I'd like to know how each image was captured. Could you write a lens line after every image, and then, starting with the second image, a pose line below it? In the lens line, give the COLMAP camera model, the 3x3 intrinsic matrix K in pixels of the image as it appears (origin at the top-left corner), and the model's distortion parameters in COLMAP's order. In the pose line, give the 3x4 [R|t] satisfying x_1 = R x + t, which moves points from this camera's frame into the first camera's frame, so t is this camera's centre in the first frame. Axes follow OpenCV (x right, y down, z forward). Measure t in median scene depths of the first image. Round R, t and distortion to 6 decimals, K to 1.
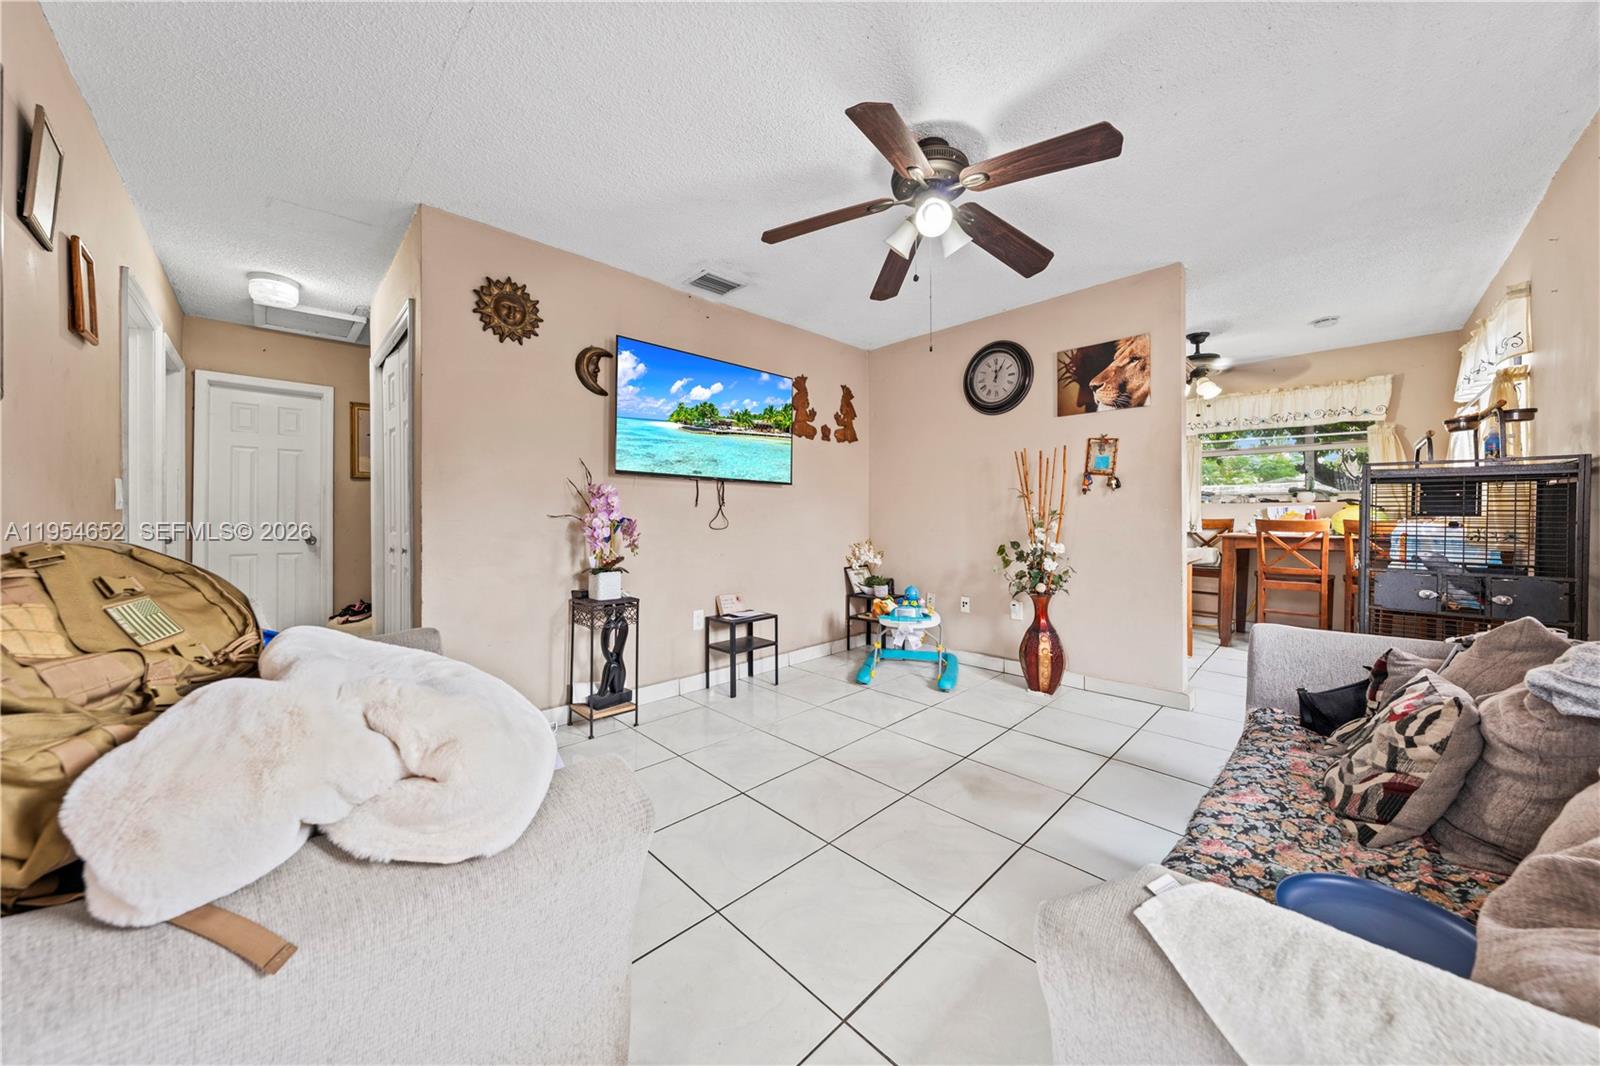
lens RADIAL K [[548.4, 0, 800.8], [0, 548.4, 531.2], [0, 0, 1]] dist [-0.002196, 0.000005]
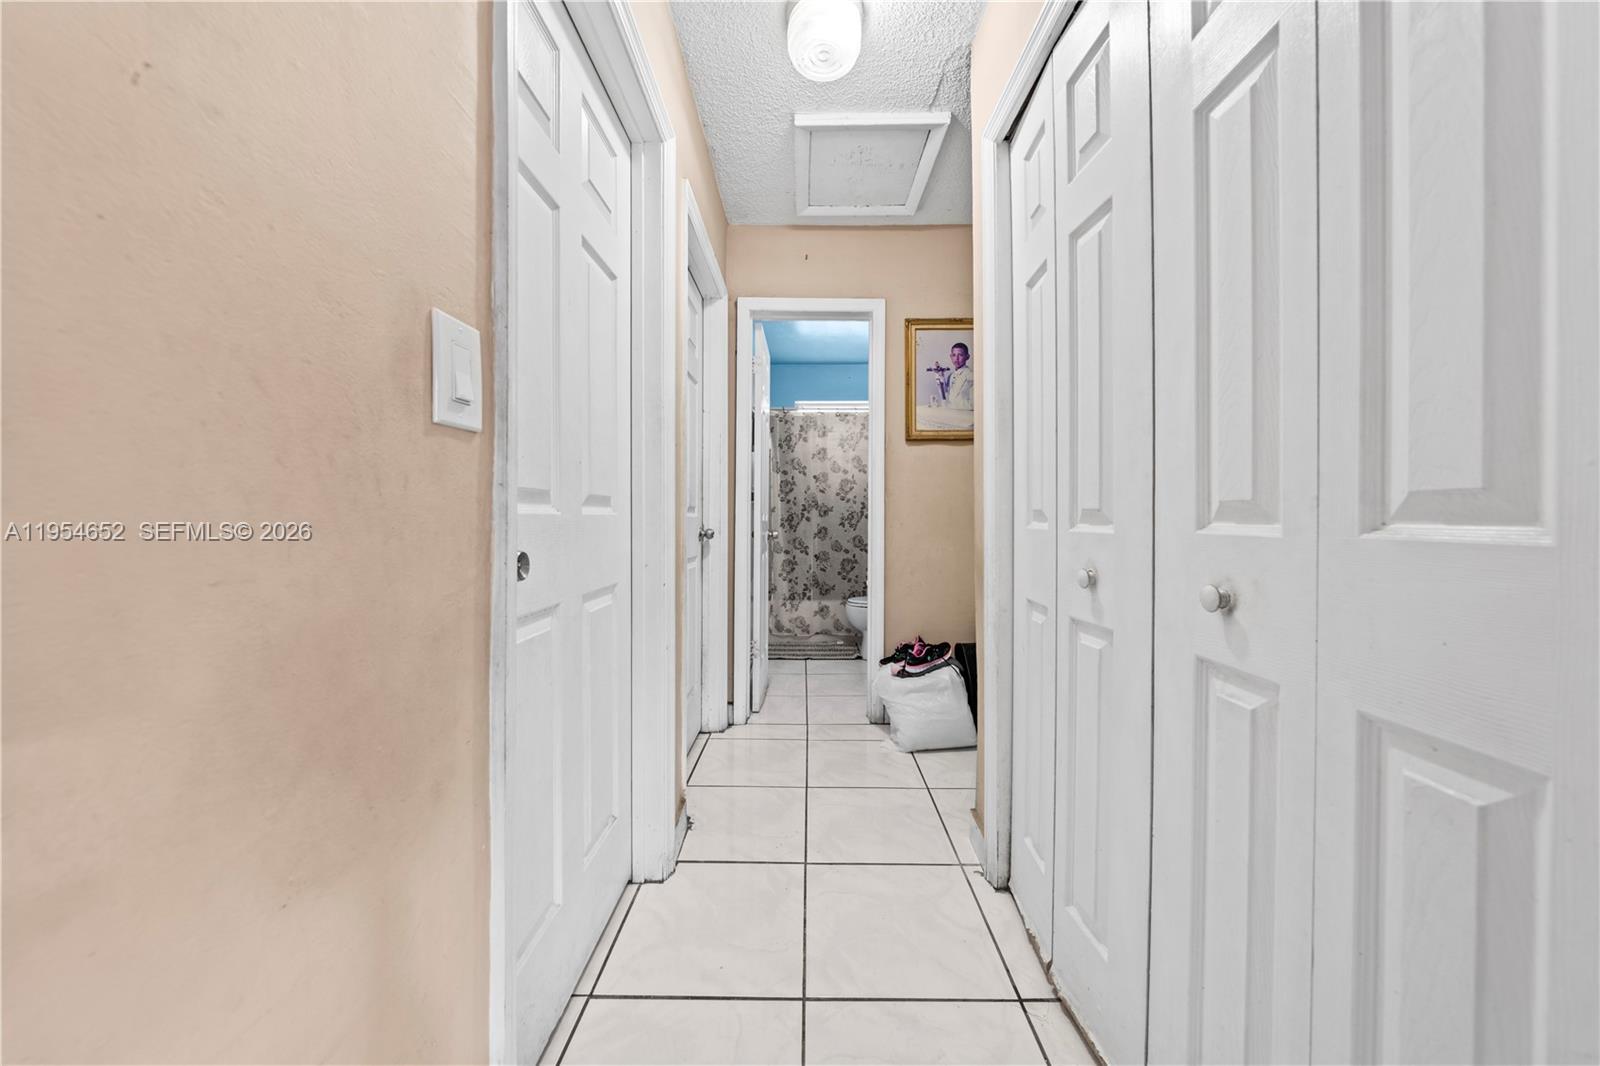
lens RADIAL K [[548.4, 0, 800.8], [0, 548.4, 531.2], [0, 0, 1]] dist [-0.002196, 0.000005]
pose [[0.714961, -0.001196, -0.699164, -0.774076], [-0.001268, 0.999995, -0.003008, 0.013509], [0.699163, 0.003038, 0.714955, 0.770503]]
